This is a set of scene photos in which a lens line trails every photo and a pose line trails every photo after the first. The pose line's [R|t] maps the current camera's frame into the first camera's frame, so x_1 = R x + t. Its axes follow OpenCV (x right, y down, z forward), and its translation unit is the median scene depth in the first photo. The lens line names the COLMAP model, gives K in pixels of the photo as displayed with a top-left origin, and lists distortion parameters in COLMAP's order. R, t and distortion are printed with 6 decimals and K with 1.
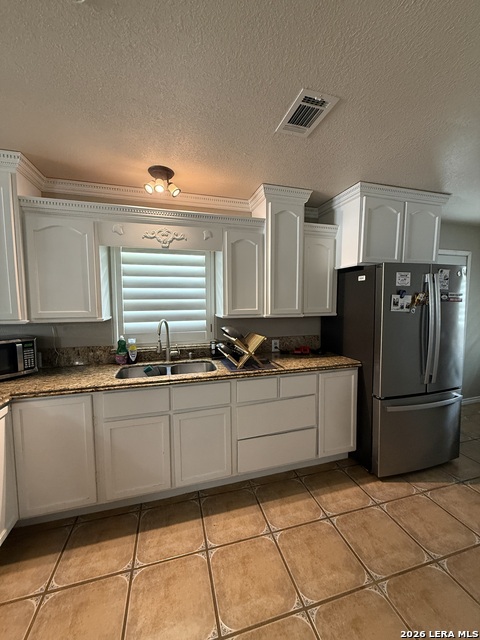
lens RADIAL K [[255.7, 0, 240.1], [0, 255.7, 318.8], [0, 0, 1]] dist [0.001882, 0.000360]
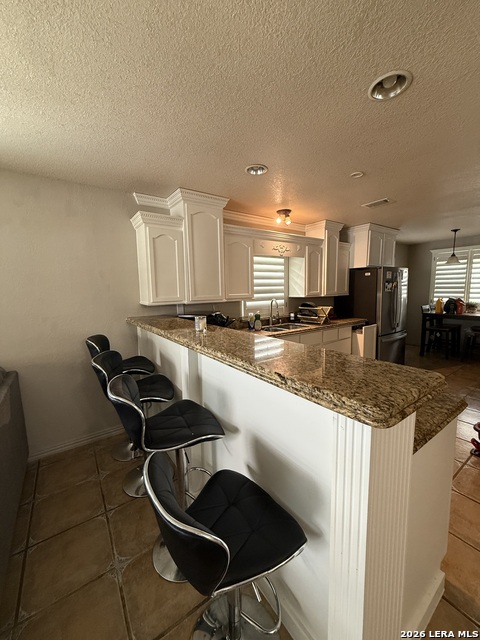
lens RADIAL K [[255.7, 0, 236.8], [0, 255.7, 319.6], [0, 0, 1]] dist [0.001882, 0.000360]
pose [[0.946322, -0.051090, 0.319163, -1.051179], [0.033879, 0.997668, 0.059252, 0.028911], [-0.321446, -0.045259, 0.945846, -0.475589]]
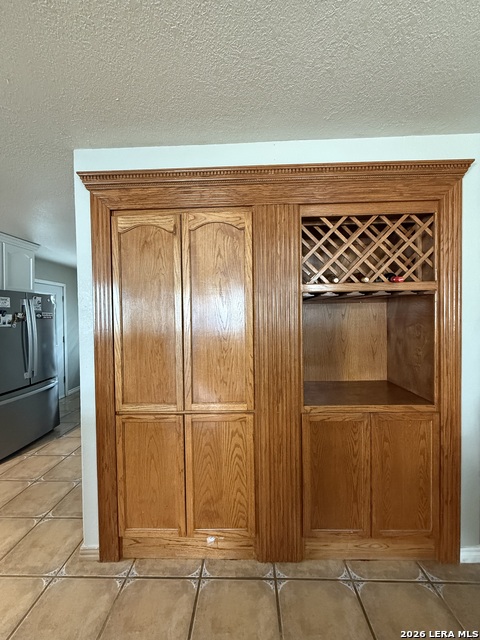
lens RADIAL K [[255.7, 0, 239.0], [0, 255.7, 322.3], [0, 0, 1]] dist [0.001882, 0.000360]
pose [[0.311530, -0.020942, 0.950006, -0.227123], [0.081125, 0.996693, -0.004631, 0.050387], [-0.946767, 0.078512, 0.312198, -0.519292]]
